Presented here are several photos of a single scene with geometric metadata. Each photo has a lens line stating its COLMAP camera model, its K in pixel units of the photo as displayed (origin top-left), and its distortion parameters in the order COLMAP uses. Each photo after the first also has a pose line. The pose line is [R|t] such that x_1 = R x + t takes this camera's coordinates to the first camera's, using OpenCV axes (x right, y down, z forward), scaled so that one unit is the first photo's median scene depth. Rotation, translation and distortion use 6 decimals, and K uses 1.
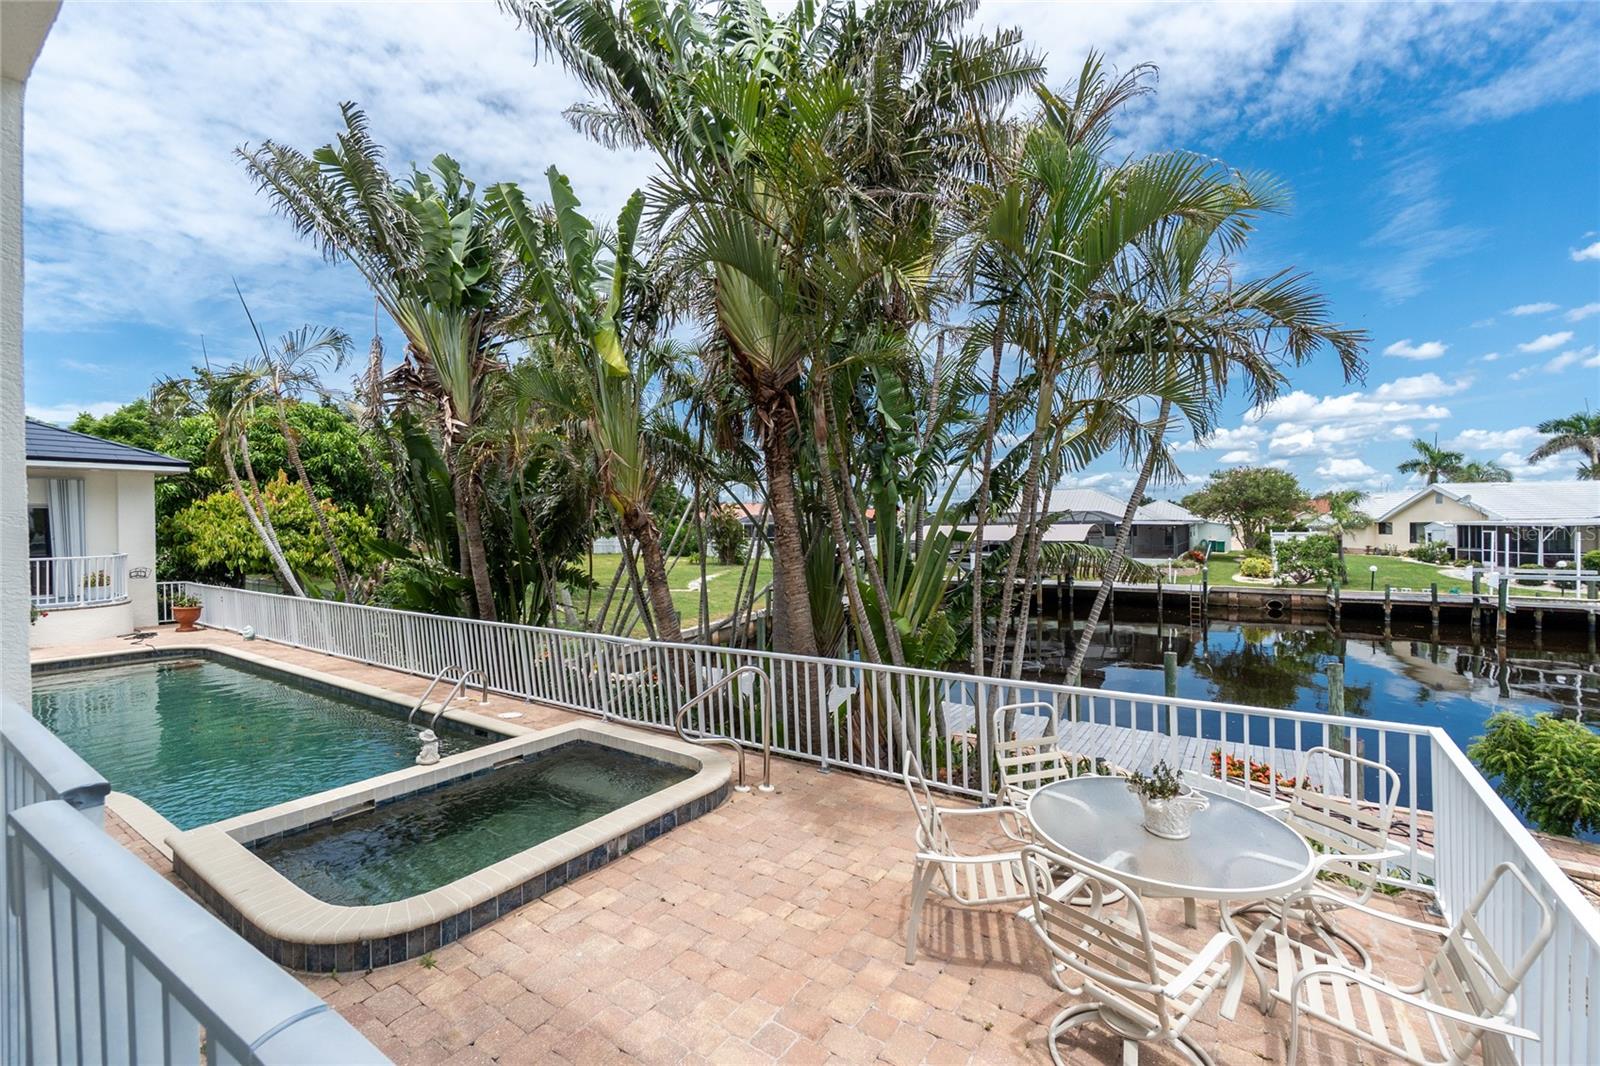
lens RADIAL K [[701.1, 0, 800.0], [0, 701.1, 533.0], [0, 0, 1]] dist [-0.002535, -0.000191]
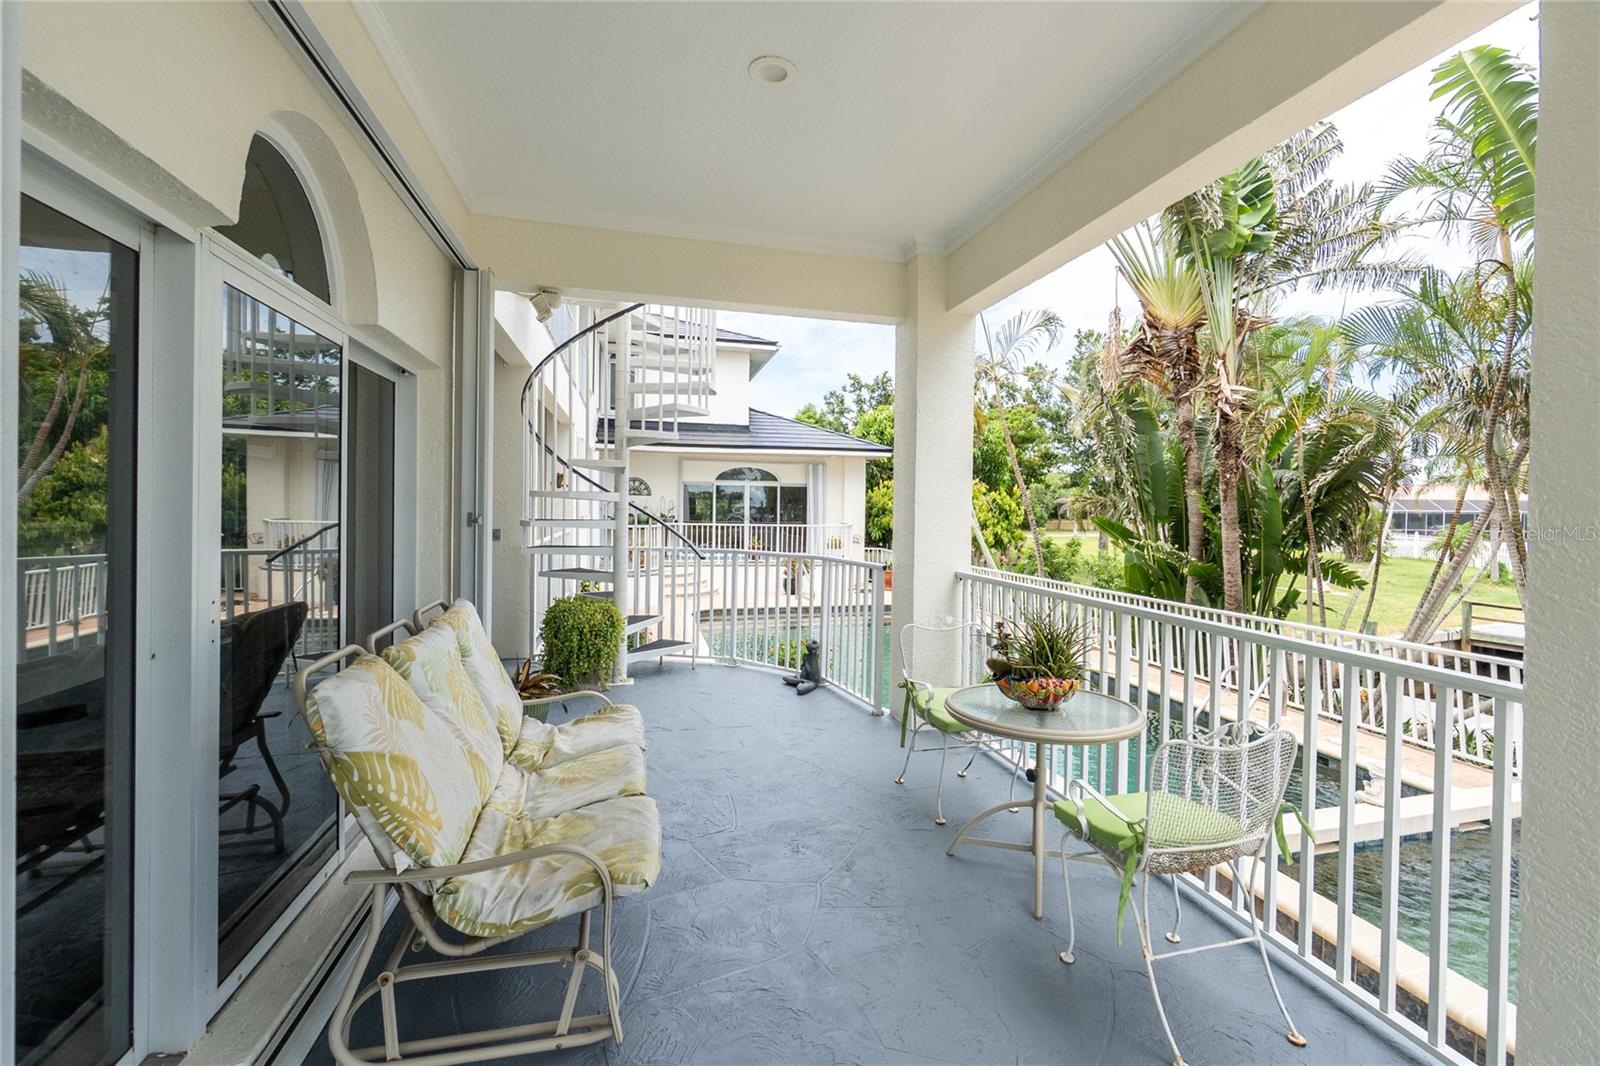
lens RADIAL K [[712.4, 0, 805.1], [0, 712.4, 515.9], [0, 0, 1]] dist [0.000101, 0.000034]
pose [[0.759987, 0.026809, -0.649385, -0.390501], [-0.026183, 0.999601, 0.010625, 0.008347], [0.649410, 0.008928, 0.760386, -0.030023]]
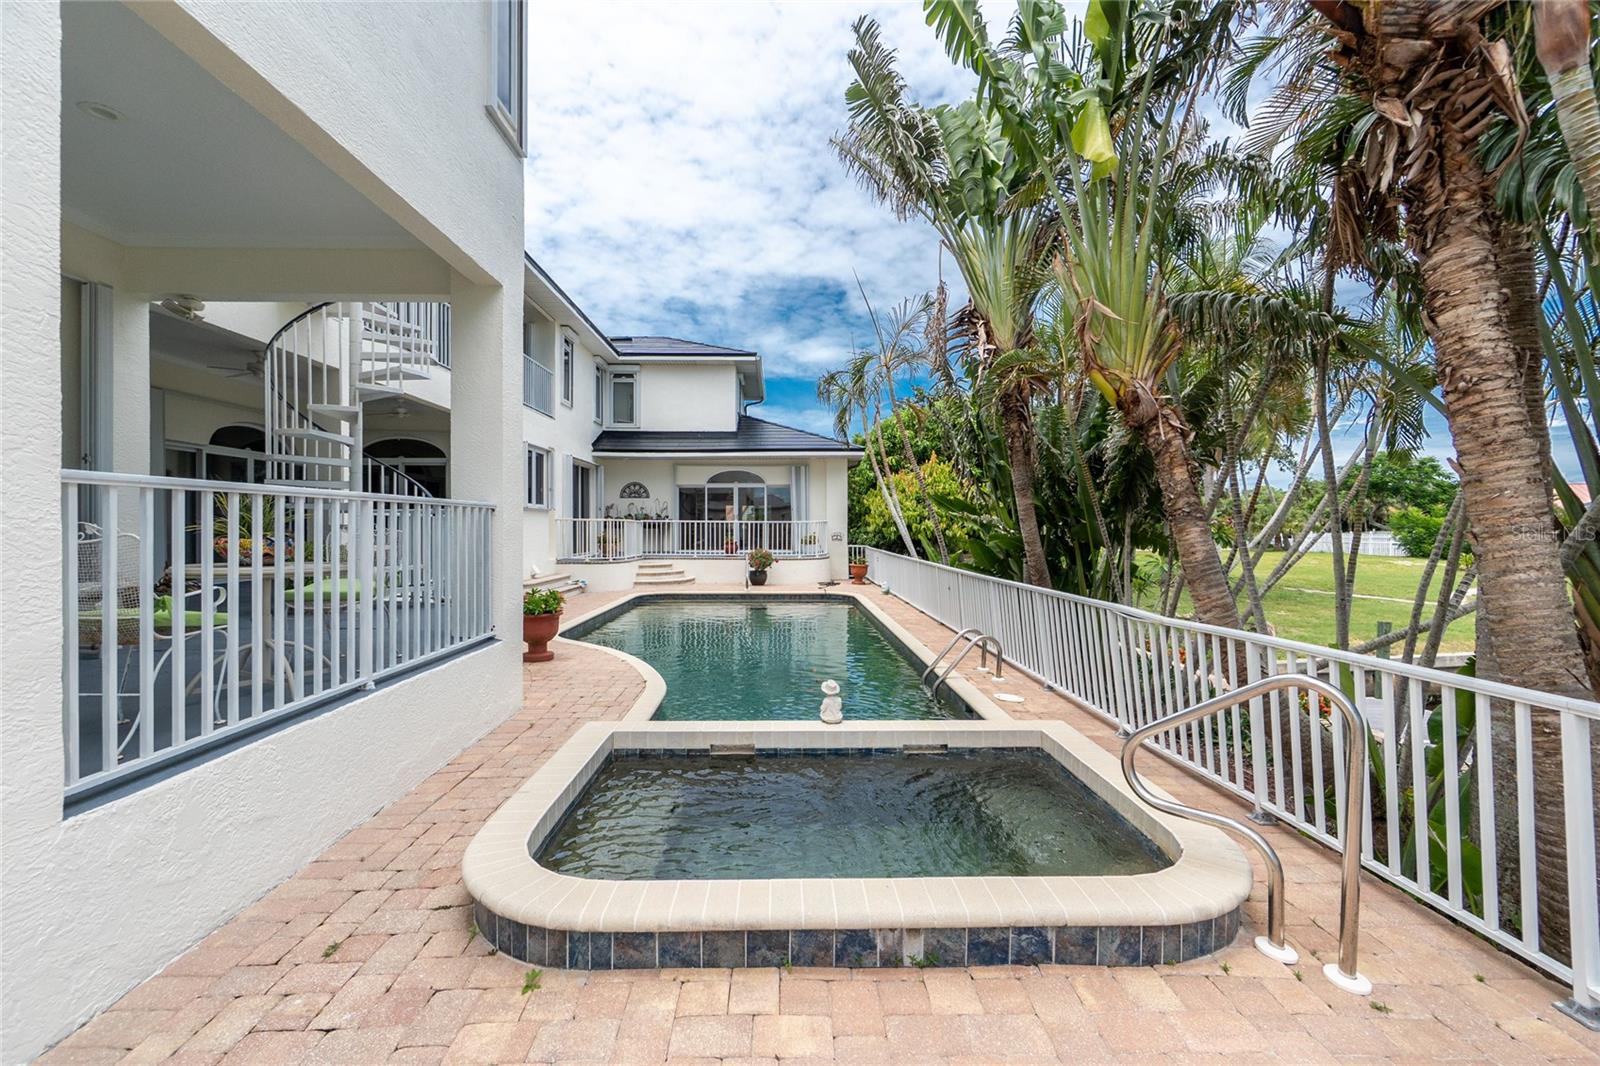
lens RADIAL K [[685.2, 0, 789.1], [0, 685.2, 532.3], [0, 0, 1]] dist [-0.001576, -0.000023]
pose [[0.578303, 0.015927, -0.815667, 0.068901], [-0.016880, 0.999829, 0.007555, 0.081133], [0.815647, 0.009400, 0.578473, 0.390056]]
